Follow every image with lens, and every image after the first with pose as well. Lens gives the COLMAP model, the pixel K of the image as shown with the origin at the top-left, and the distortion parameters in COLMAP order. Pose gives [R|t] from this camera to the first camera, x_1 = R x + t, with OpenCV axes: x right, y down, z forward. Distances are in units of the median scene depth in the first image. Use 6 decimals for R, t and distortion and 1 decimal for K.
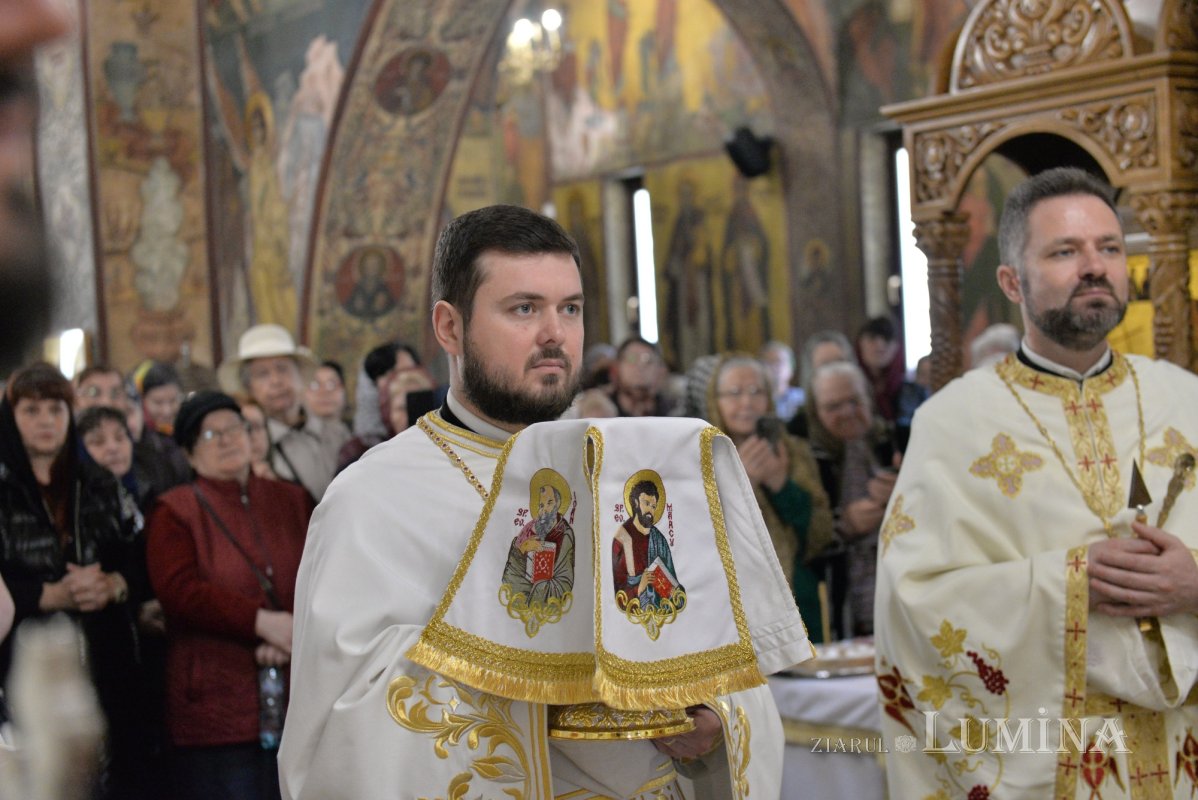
lens RADIAL K [[2036.7, 0, 599.0], [0, 2036.7, 400.0], [0, 0, 1]] dist [0.120011, -0.051629]
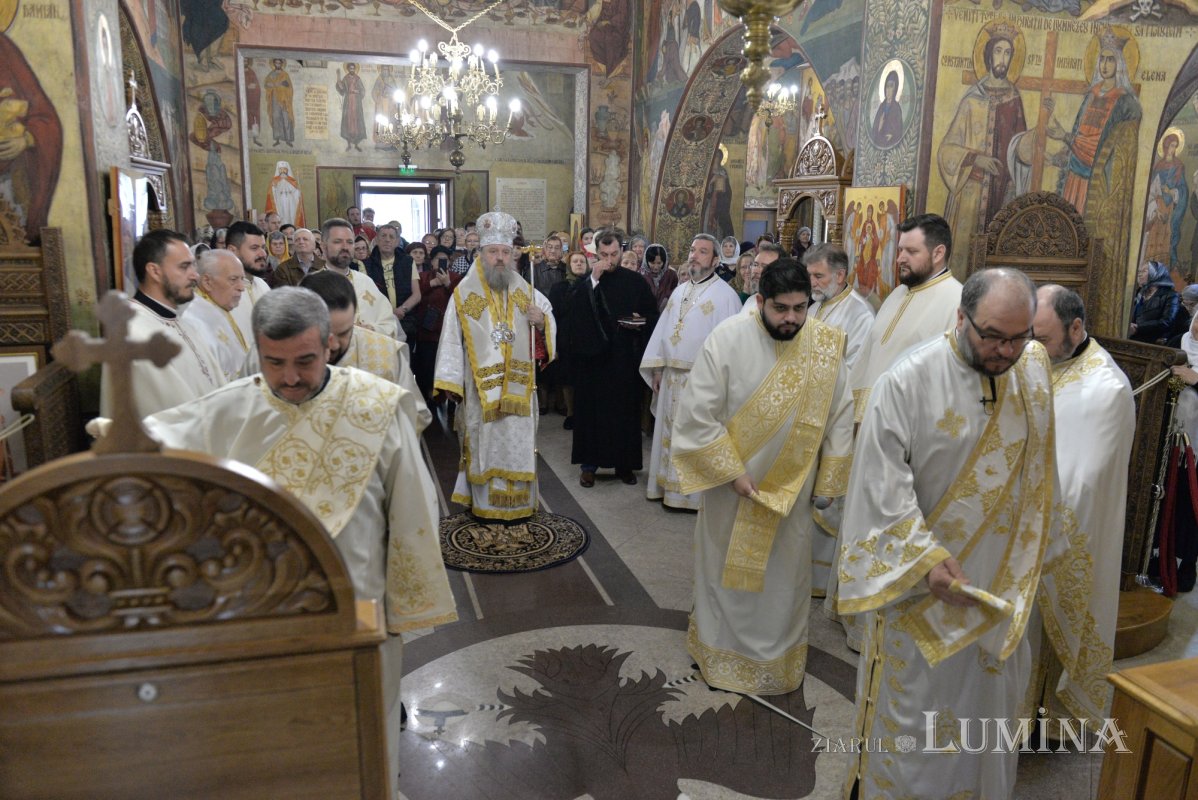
lens RADIAL K [[876.3, 0, 599.0], [0, 876.3, 400.0], [0, 0, 1]] dist [-0.038649, -0.005731]
pose [[0.944378, 0.134745, -0.299991, 0.163753], [-0.070716, 0.974072, 0.214904, -0.045299], [0.321170, -0.181737, 0.929420, -0.138785]]
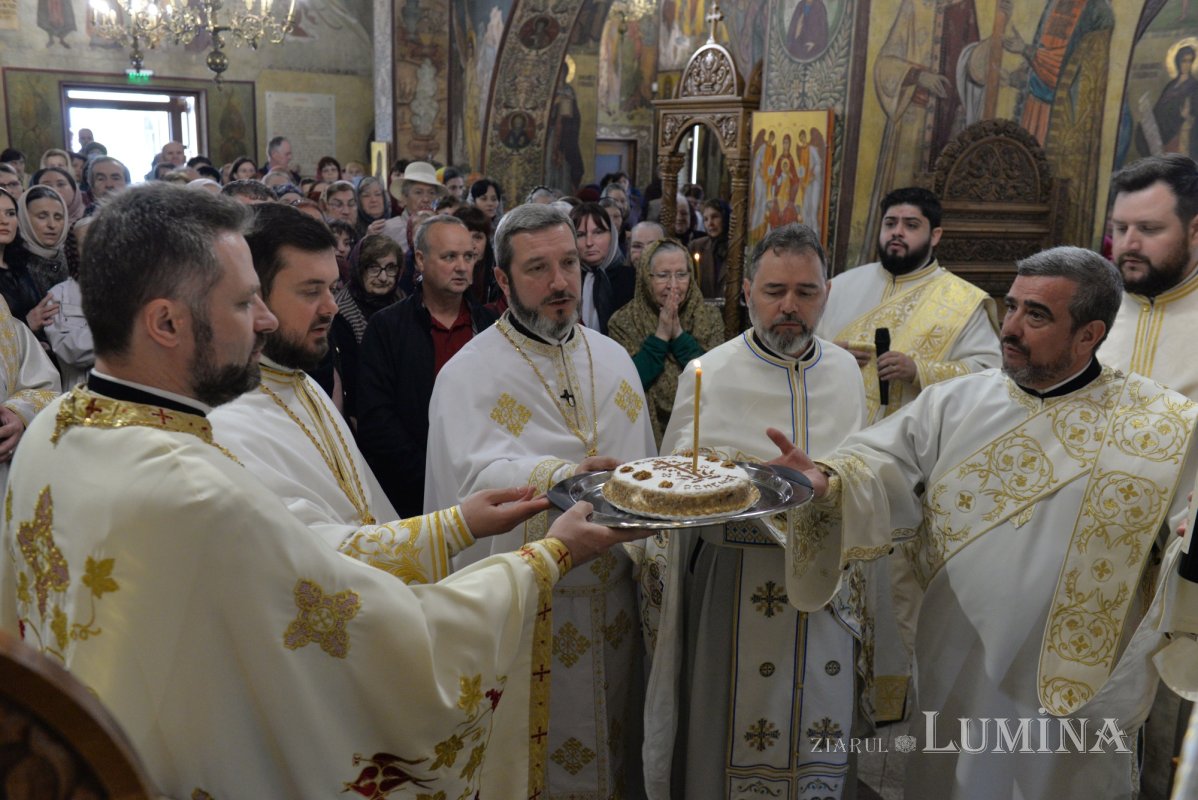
lens RADIAL K [[1092.9, 0, 599.0], [0, 1092.9, 400.0], [0, 0, 1]] dist [0.011619, 0.003313]
pose [[0.985427, 0.115777, -0.124616, 0.137635], [-0.086413, 0.971773, 0.219522, -0.042804], [0.146514, -0.205555, 0.967616, -0.110203]]
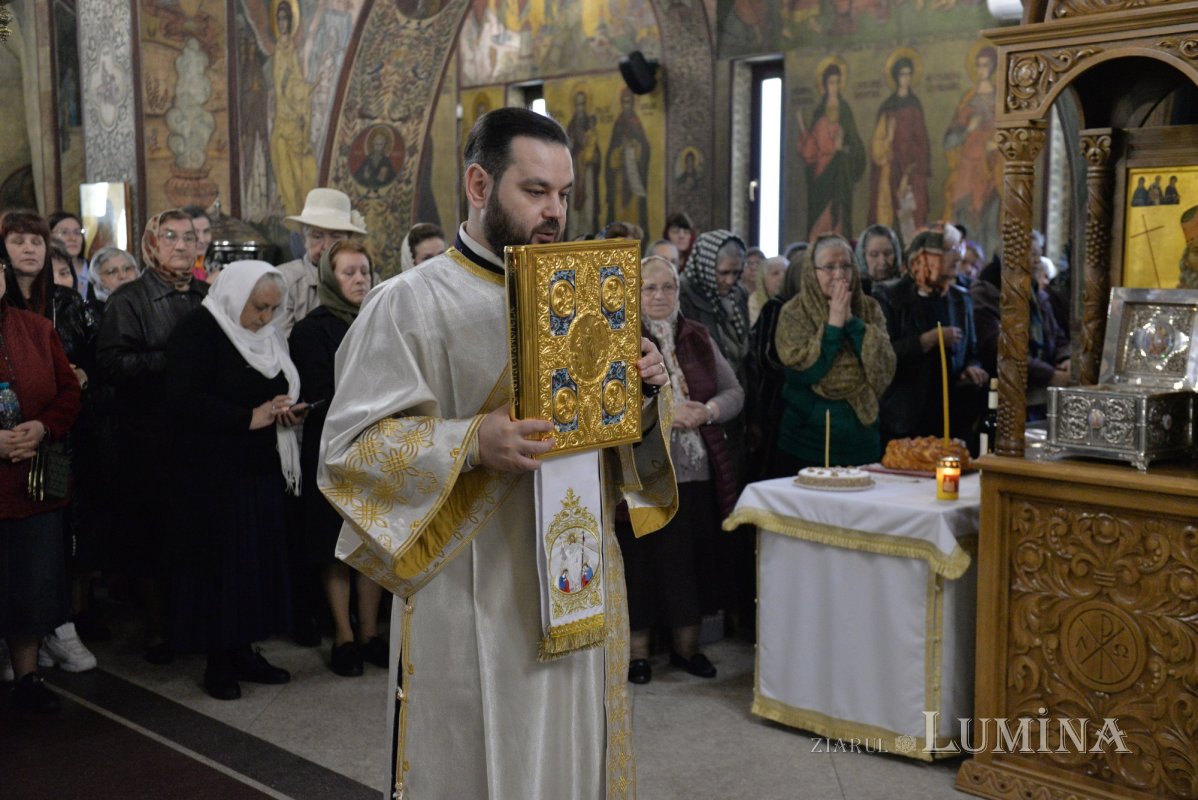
lens RADIAL K [[1559.9, 0, 599.0], [0, 1559.9, 400.0], [0, 0, 1]] dist [0.129535, -0.043290]
pose [[0.989172, 0.040637, 0.141024, -0.106547], [-0.051999, 0.995609, 0.077843, 0.006754], [-0.137242, -0.084334, 0.986941, 0.049593]]
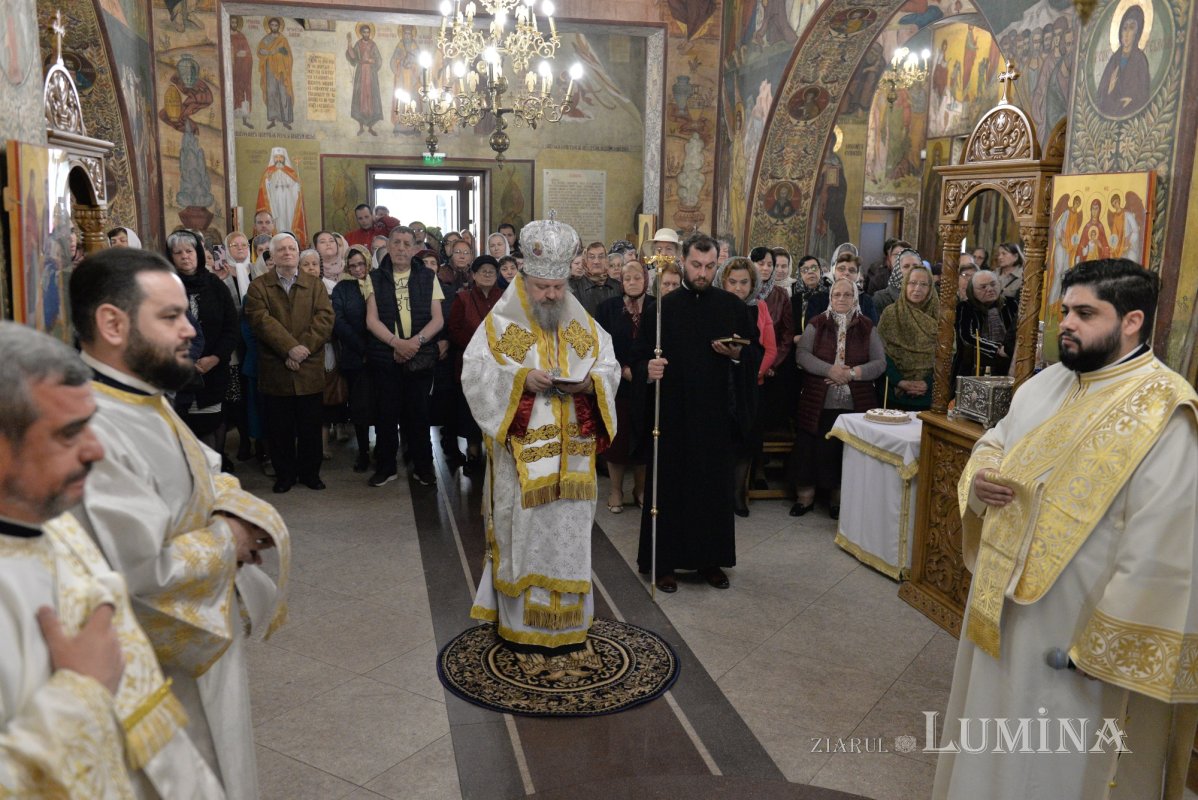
lens RADIAL K [[1057.6, 0, 599.0], [0, 1057.6, 400.0], [0, 0, 1]] dist [0.005860, -0.002538]
pose [[0.924764, 0.133458, -0.356371, 0.123446], [-0.070795, 0.980473, 0.183471, -0.043059], [0.373898, -0.144438, 0.916154, -0.075151]]
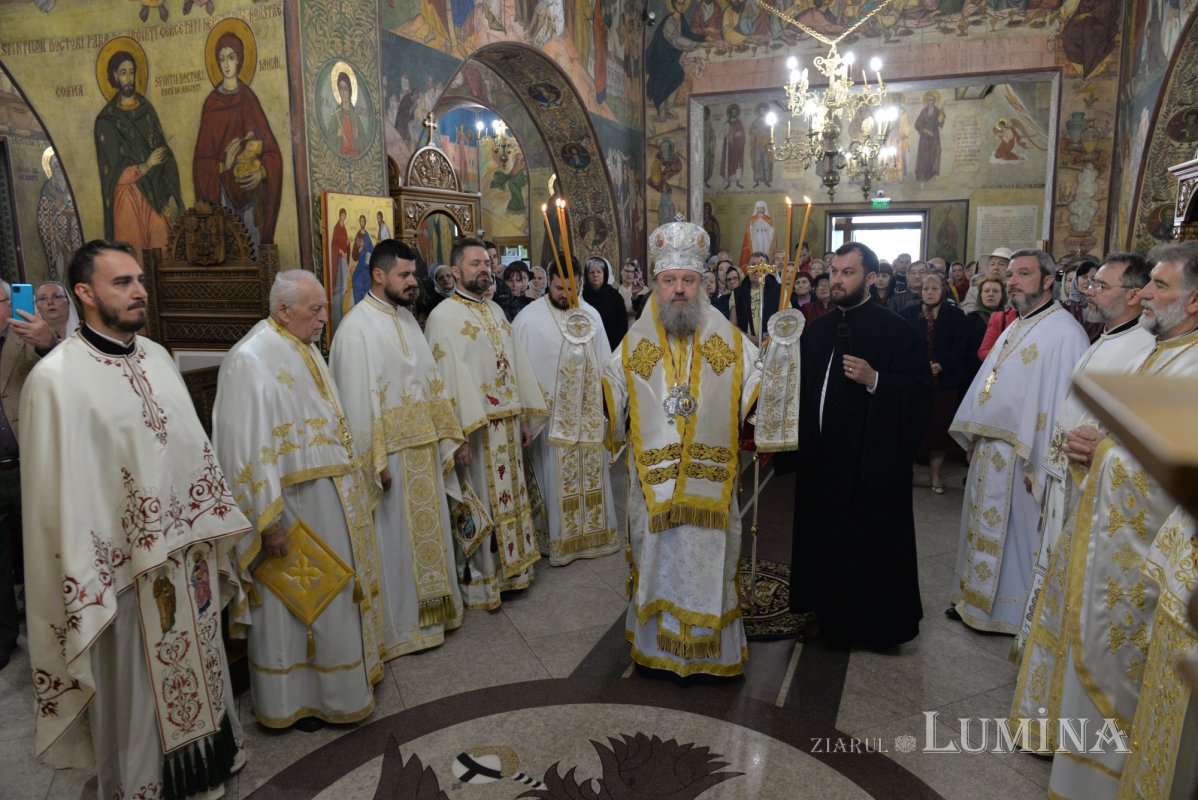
lens RADIAL K [[815.8, 0, 599.0], [0, 815.8, 400.0], [0, 0, 1]] dist [-0.049837, -0.001828]
pose [[0.555048, 0.189405, -0.809968, 0.258578], [-0.025703, 0.977172, 0.210891, -0.035607], [0.831421, -0.096237, 0.547245, 0.044242]]
